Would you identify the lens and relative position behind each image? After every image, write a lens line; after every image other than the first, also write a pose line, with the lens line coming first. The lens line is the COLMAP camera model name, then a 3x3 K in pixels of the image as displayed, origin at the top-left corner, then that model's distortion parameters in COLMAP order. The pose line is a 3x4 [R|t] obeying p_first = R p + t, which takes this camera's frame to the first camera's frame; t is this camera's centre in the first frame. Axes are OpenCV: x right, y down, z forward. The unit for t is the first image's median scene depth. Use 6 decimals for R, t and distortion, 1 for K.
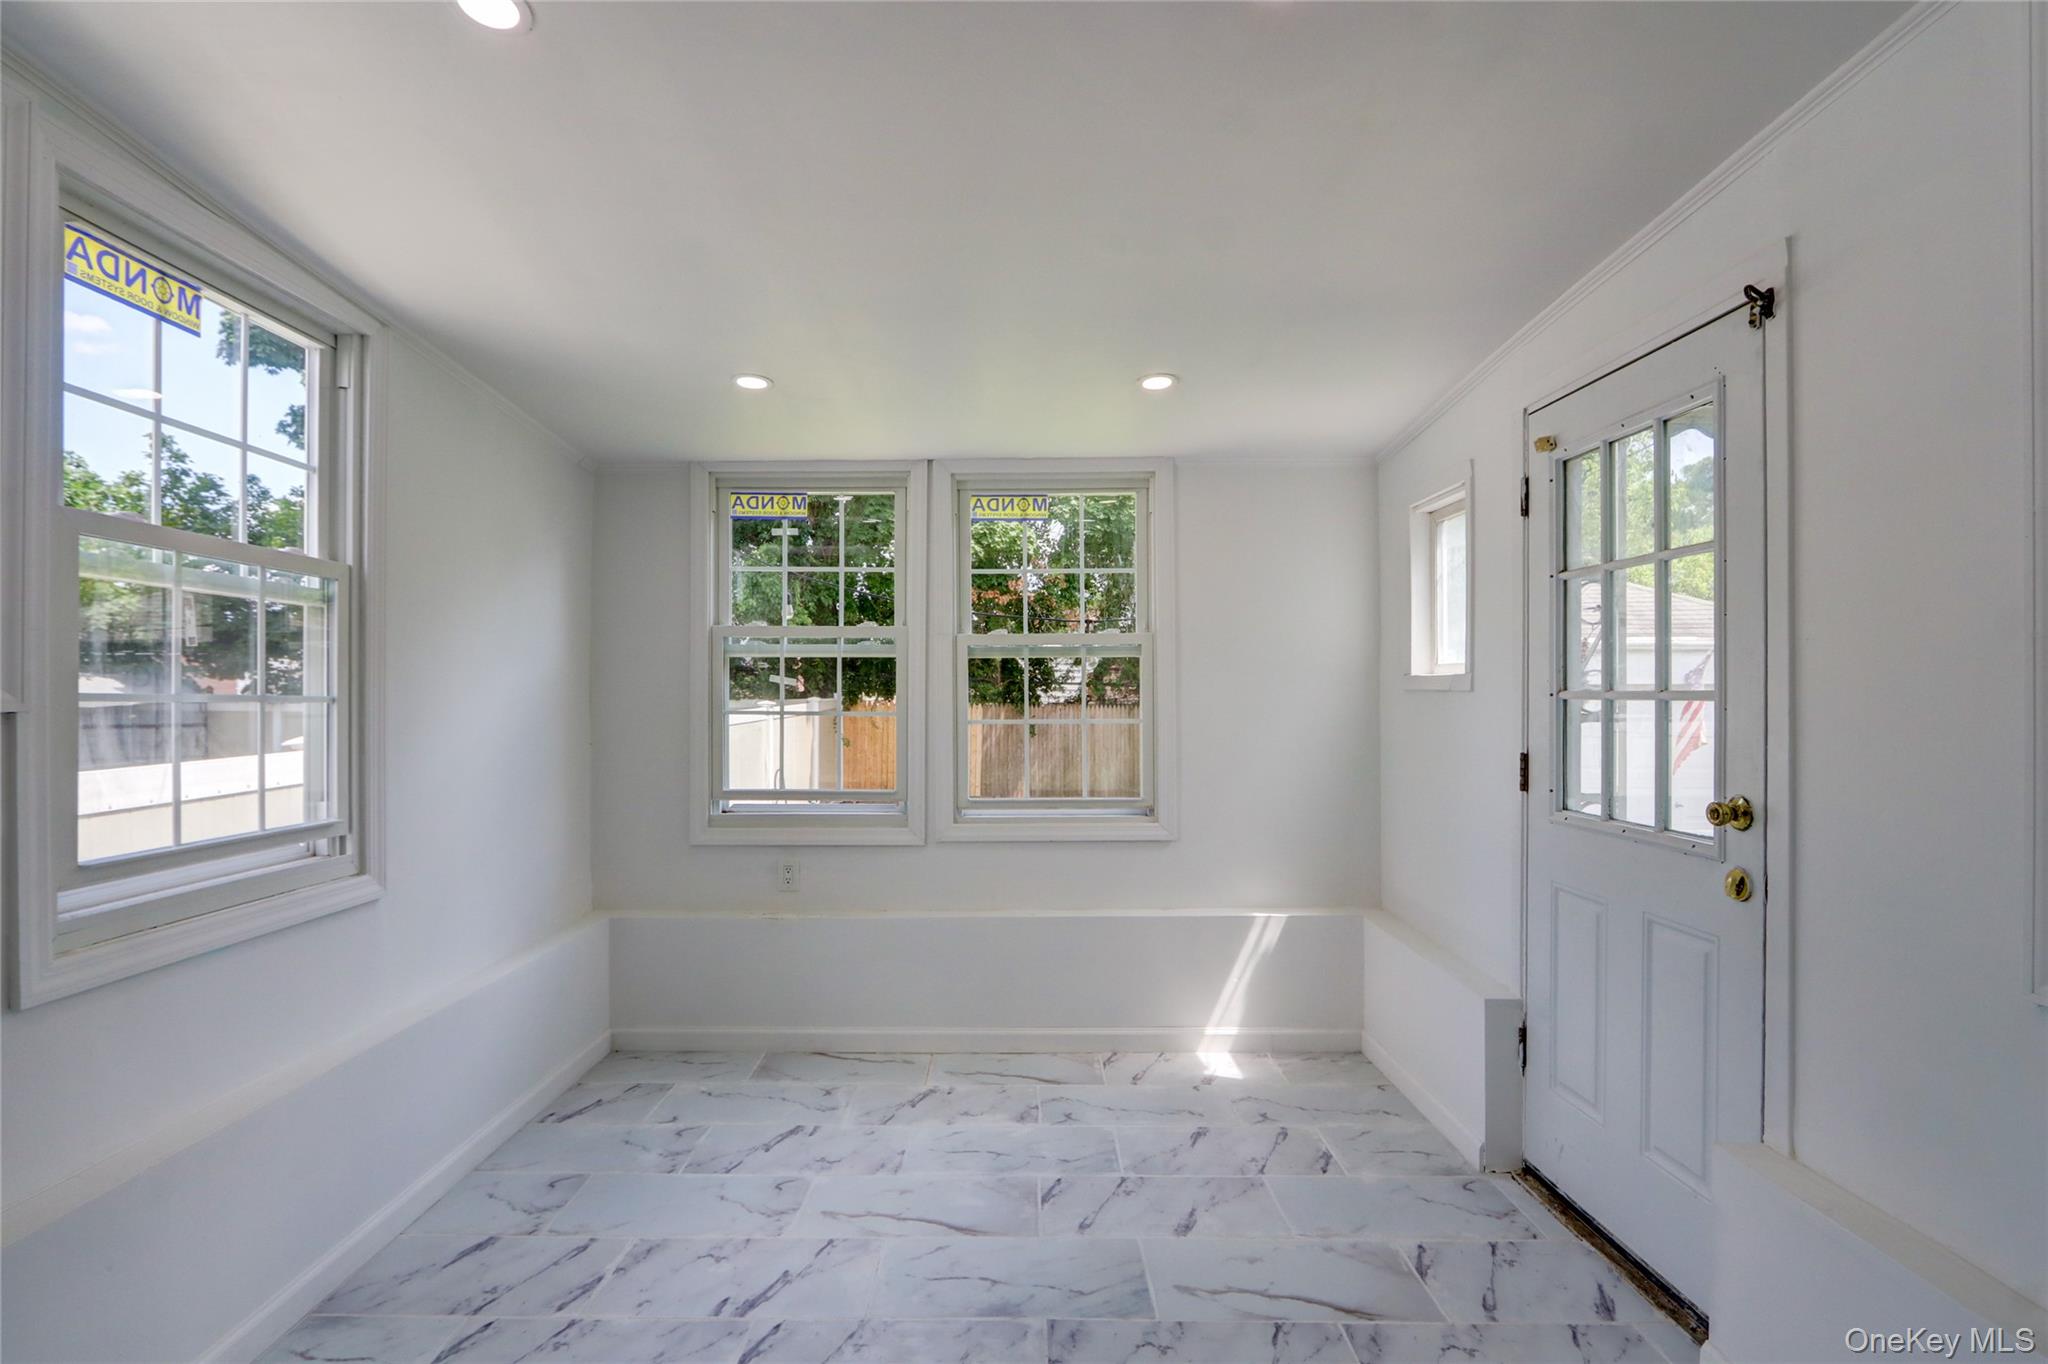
lens RADIAL K [[967.3, 0, 1018.2], [0, 967.3, 684.0], [0, 0, 1]] dist [-0.001712, -0.000079]
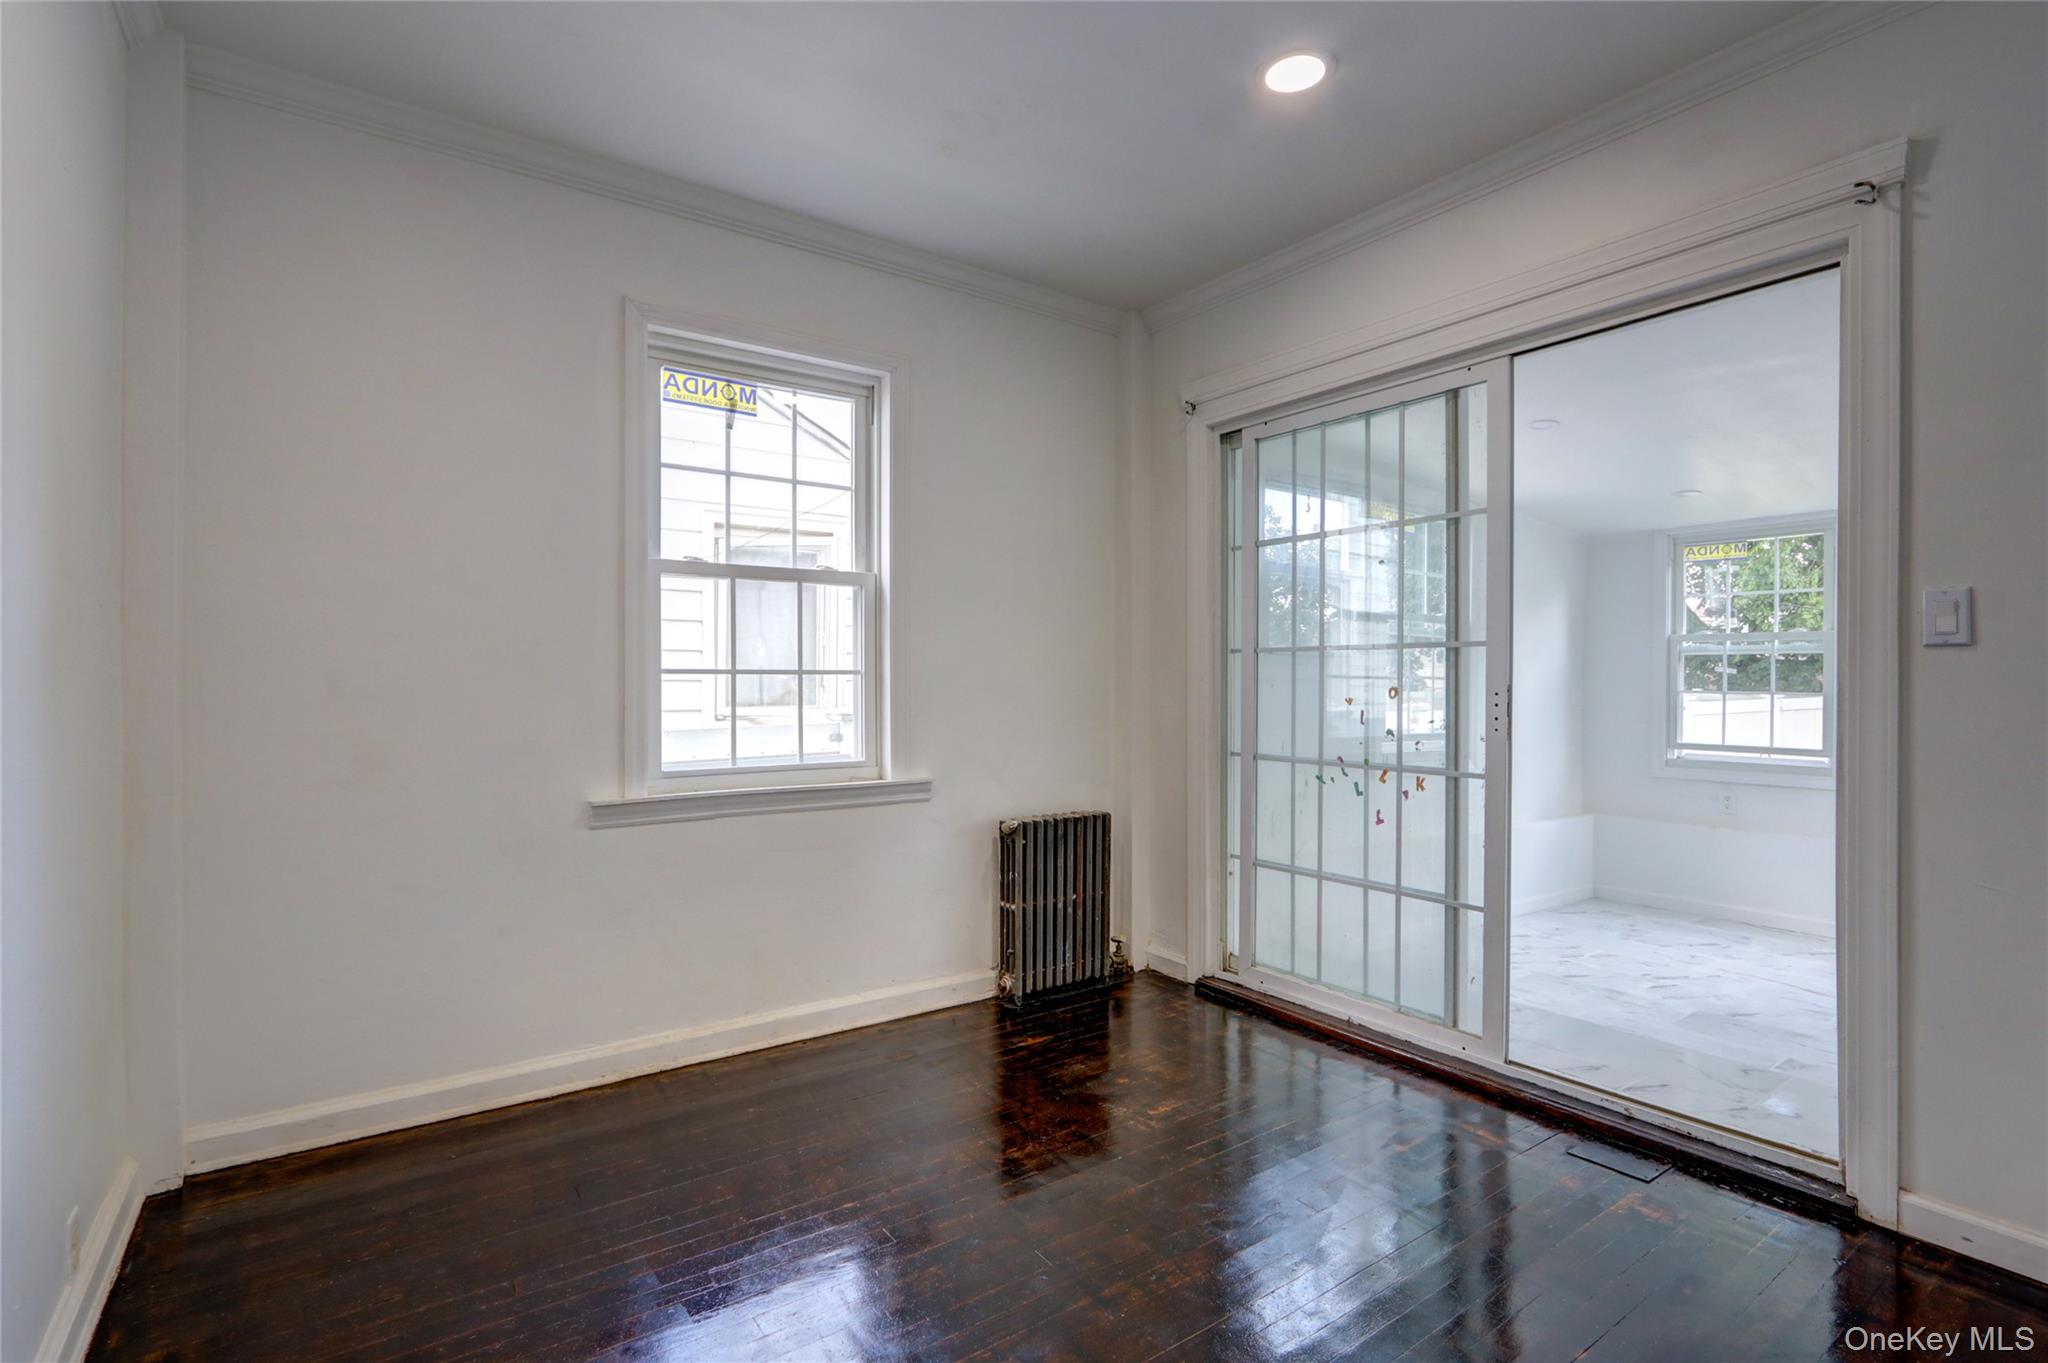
lens RADIAL K [[967.3, 0, 1018.4], [0, 967.3, 687.0], [0, 0, 1]] dist [-0.001712, -0.000079]
pose [[0.572559, 0.001489, -0.819862, 0.345331], [0.000210, 0.999998, 0.001963, 0.018320], [0.819864, -0.001296, 0.572558, -0.714529]]
